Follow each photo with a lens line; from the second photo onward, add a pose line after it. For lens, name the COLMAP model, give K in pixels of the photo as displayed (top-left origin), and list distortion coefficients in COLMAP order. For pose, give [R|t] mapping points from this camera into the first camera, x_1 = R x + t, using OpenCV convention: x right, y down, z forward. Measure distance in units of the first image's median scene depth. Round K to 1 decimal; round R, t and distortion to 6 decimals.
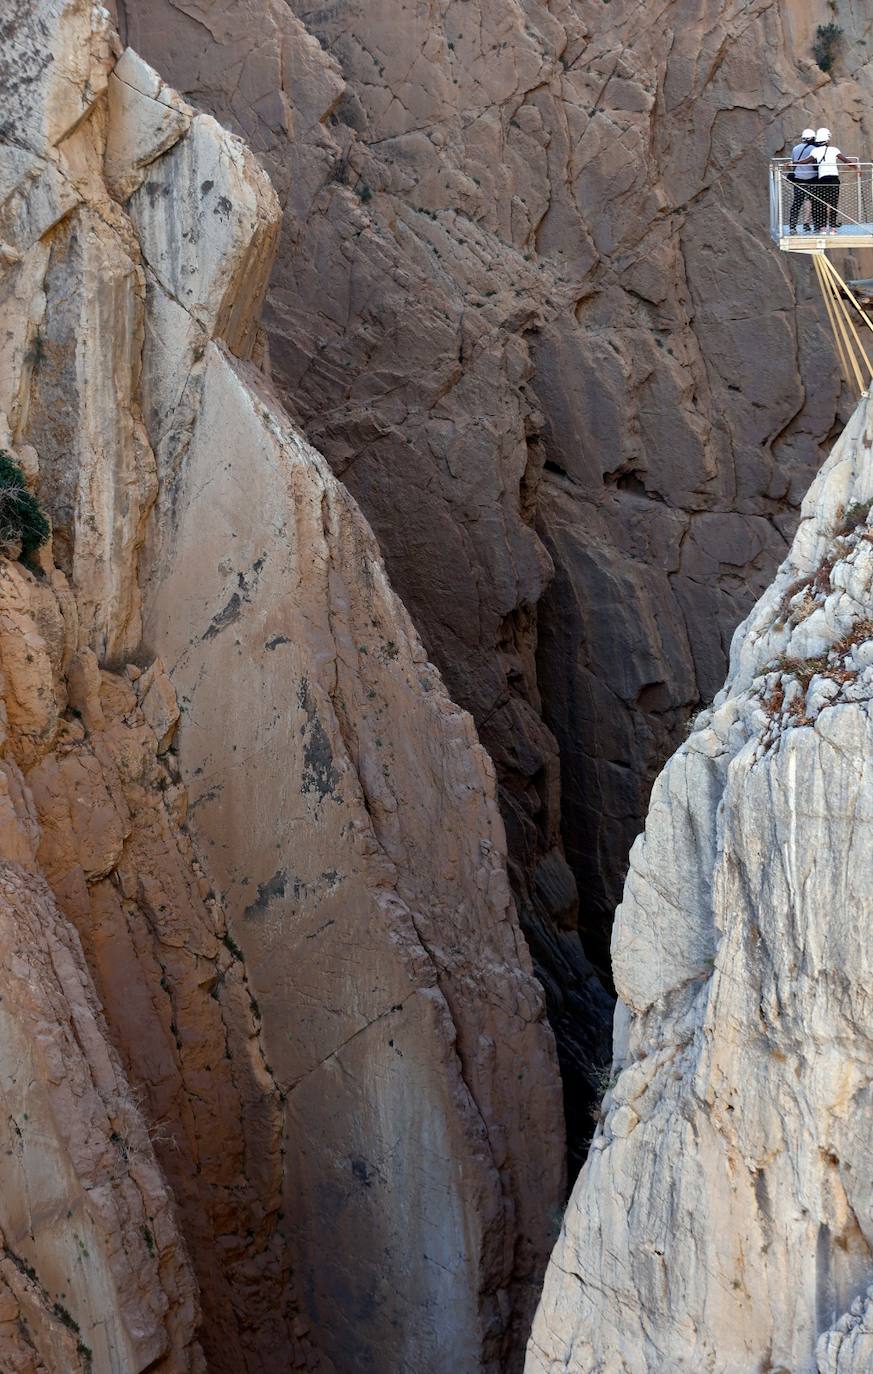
lens RADIAL K [[2715.5, 0, 478.2], [0, 2715.5, 689.0], [0, 0, 1]] dist [-0.293446, -0.062772]
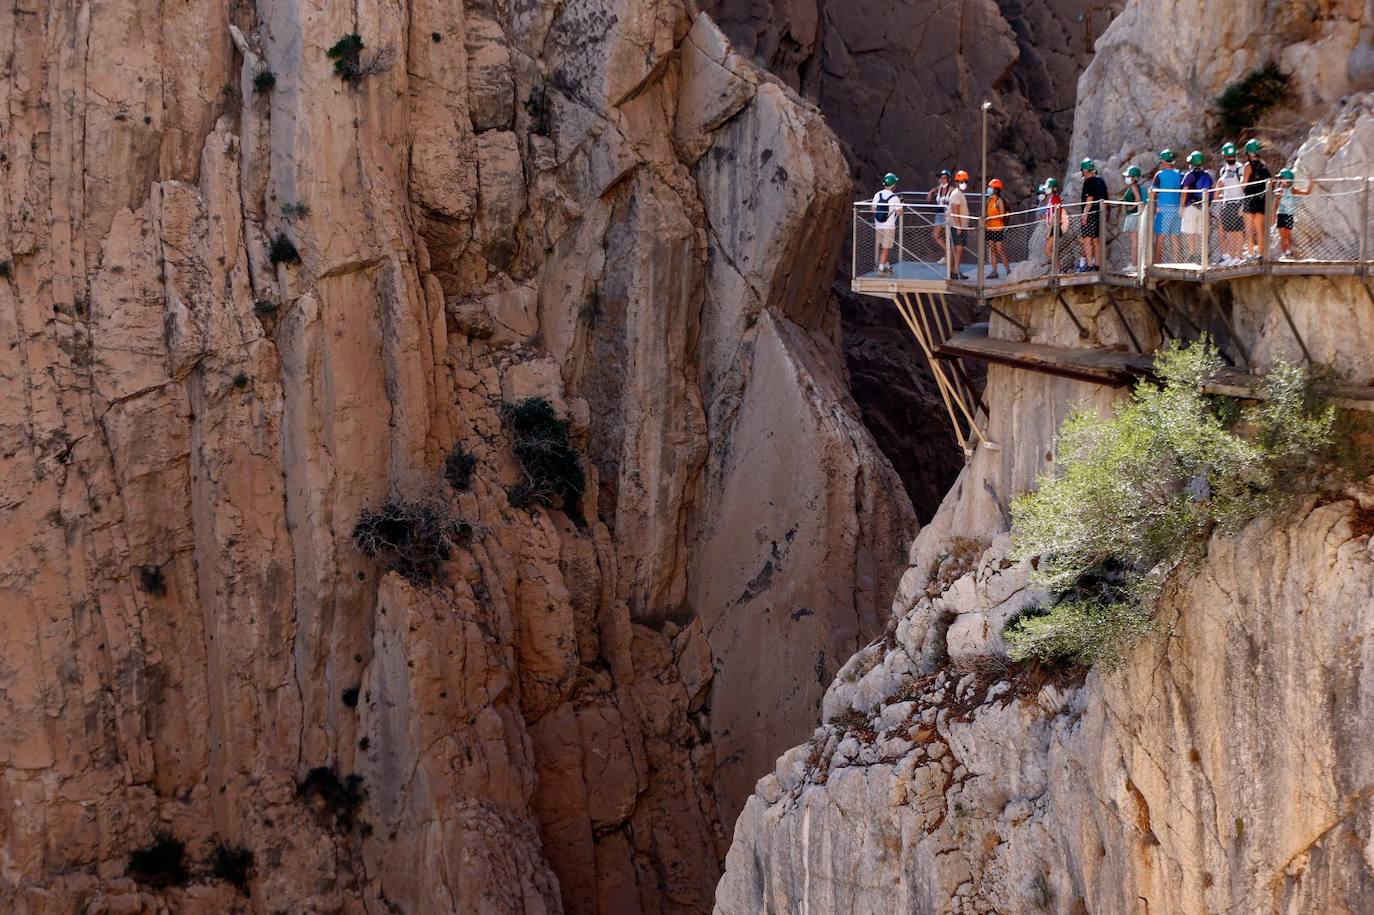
lens RADIAL K [[2711.9, 0, 686.4], [0, 2711.9, 500.7], [0, 0, 1]] dist [-0.322151, 0.082730]
pose [[0.964027, 0.080141, -0.253435, 0.135259], [-0.091256, 0.995301, -0.032387, -0.022521], [0.249648, 0.054350, 0.966810, 0.019905]]
